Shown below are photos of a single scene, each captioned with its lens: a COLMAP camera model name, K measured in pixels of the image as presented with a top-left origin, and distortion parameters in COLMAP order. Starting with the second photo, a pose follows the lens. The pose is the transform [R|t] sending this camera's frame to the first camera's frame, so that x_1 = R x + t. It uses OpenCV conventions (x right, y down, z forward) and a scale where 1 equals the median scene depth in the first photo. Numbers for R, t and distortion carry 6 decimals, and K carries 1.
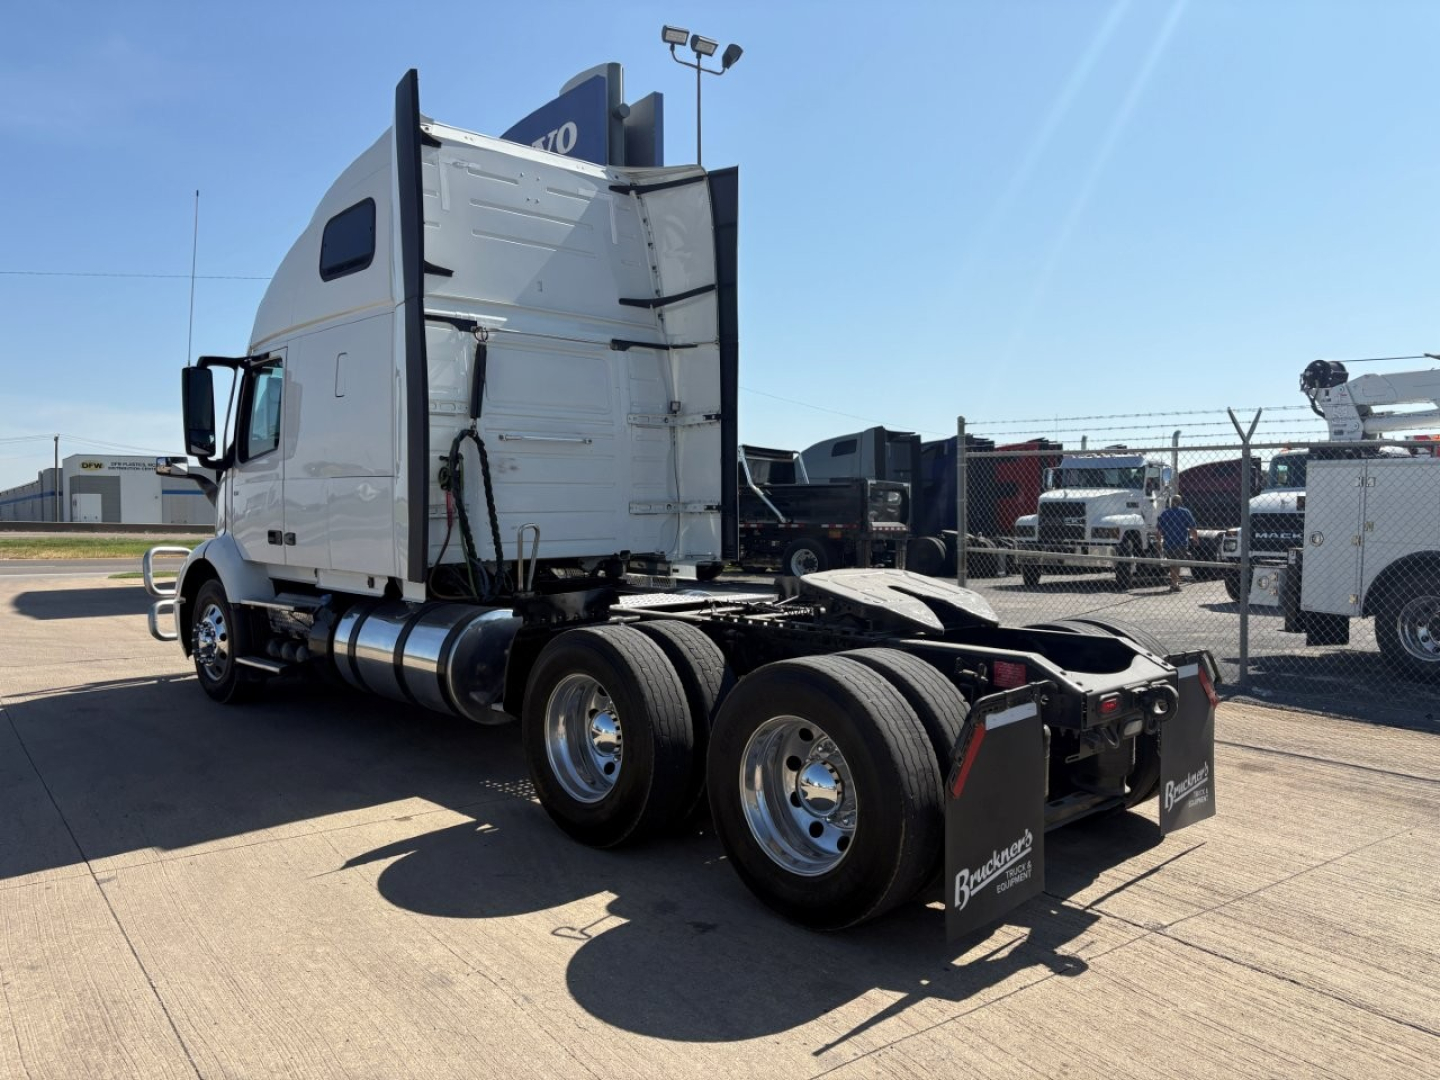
lens RADIAL K [[1079.0, 0, 717.8], [0, 1079.0, 552.7], [0, 0, 1]] dist [0.008273, 0.005999]
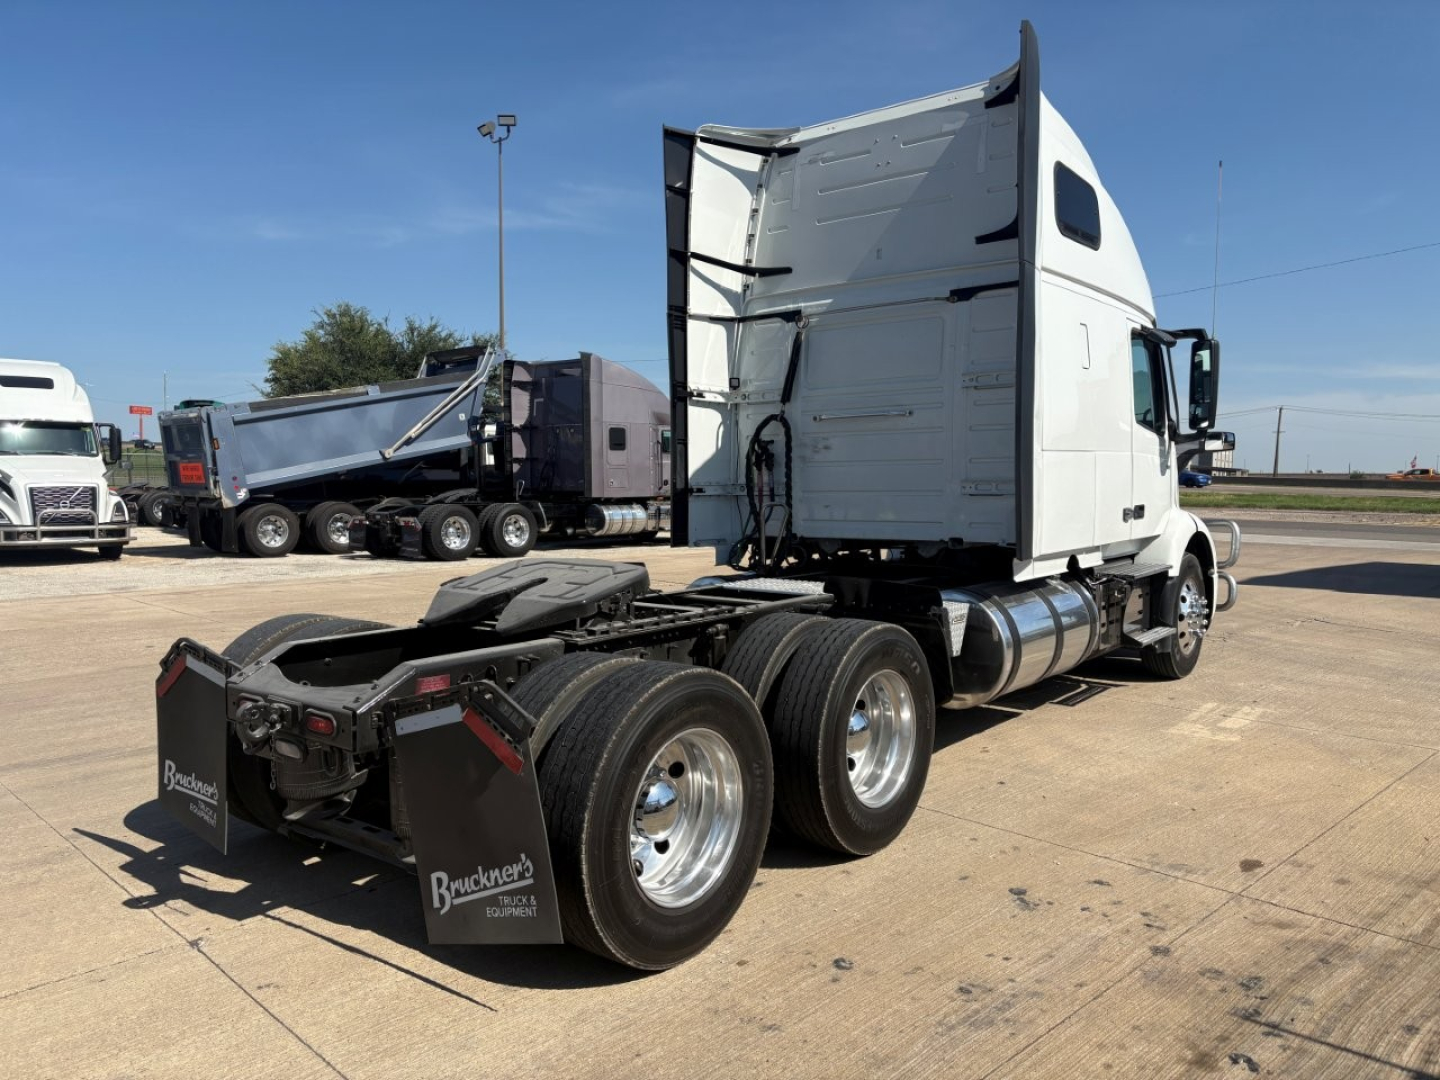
lens RADIAL K [[1075.4, 0, 715.5], [0, 1075.4, 542.3], [0, 0, 1]] dist [0.076765, -0.096691]
pose [[0.134513, 0.056257, -0.989314, 0.831909], [-0.040926, 0.997851, 0.051178, -0.038498], [0.990066, 0.033605, 0.136526, 0.789011]]
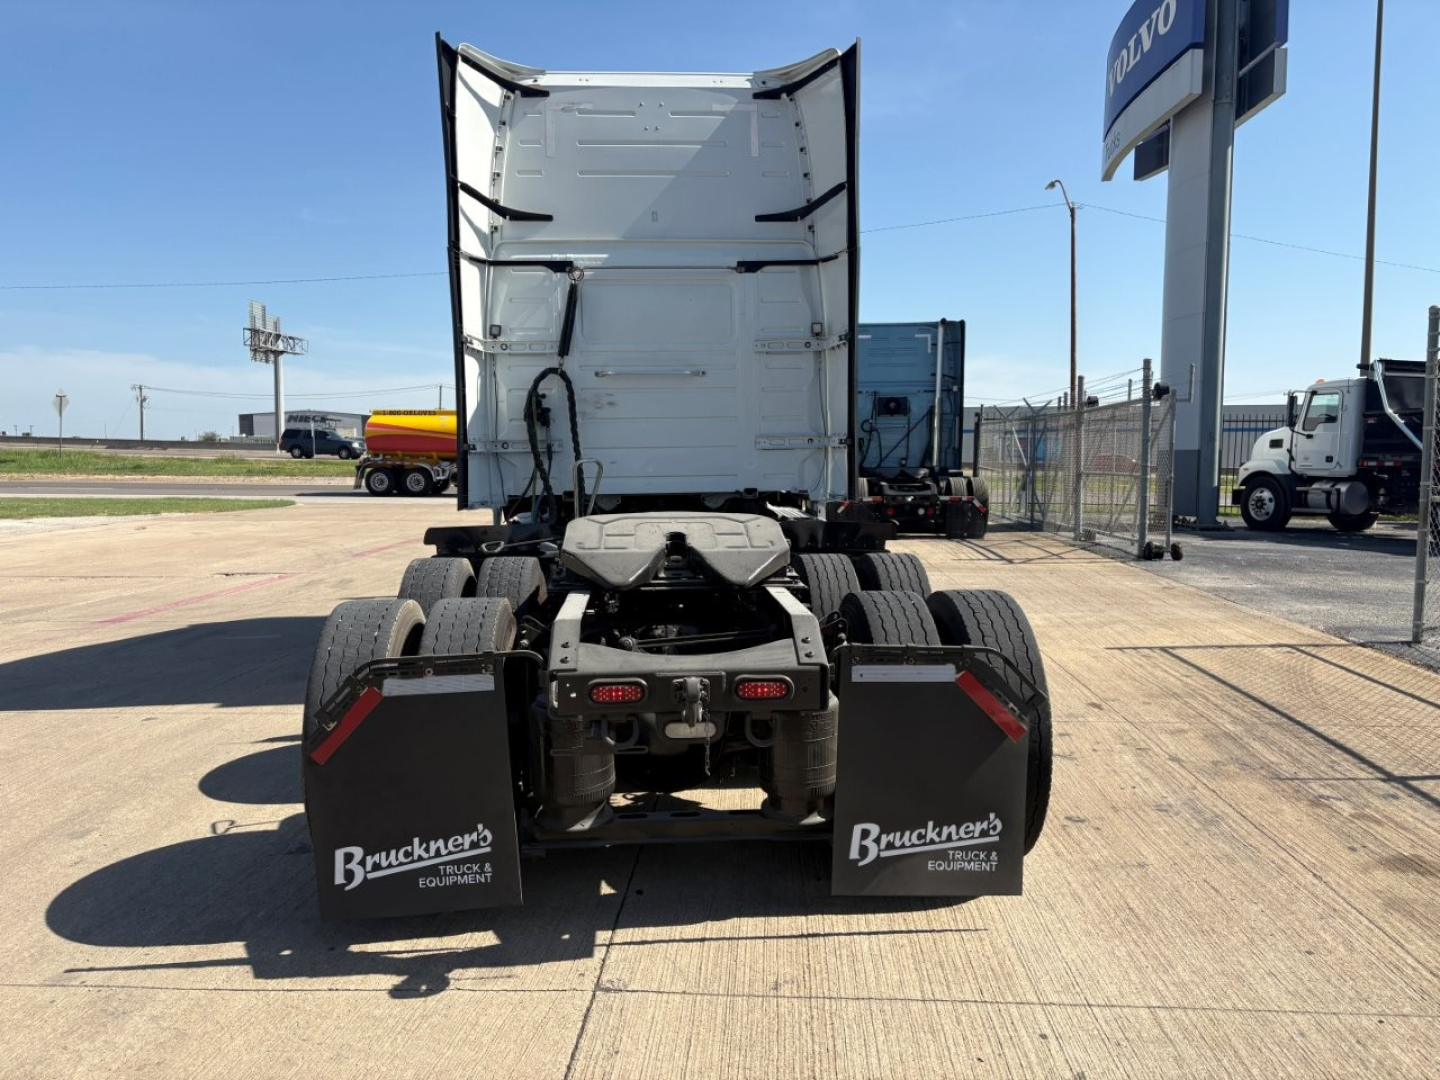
lens RADIAL K [[1079.0, 0, 717.8], [0, 1079.0, 552.7], [0, 0, 1]] dist [0.008273, 0.005999]
pose [[0.767533, 0.057910, -0.638388, 0.564970], [-0.020668, 0.997629, 0.065648, -0.007097], [0.640676, -0.037193, 0.766910, 0.289806]]
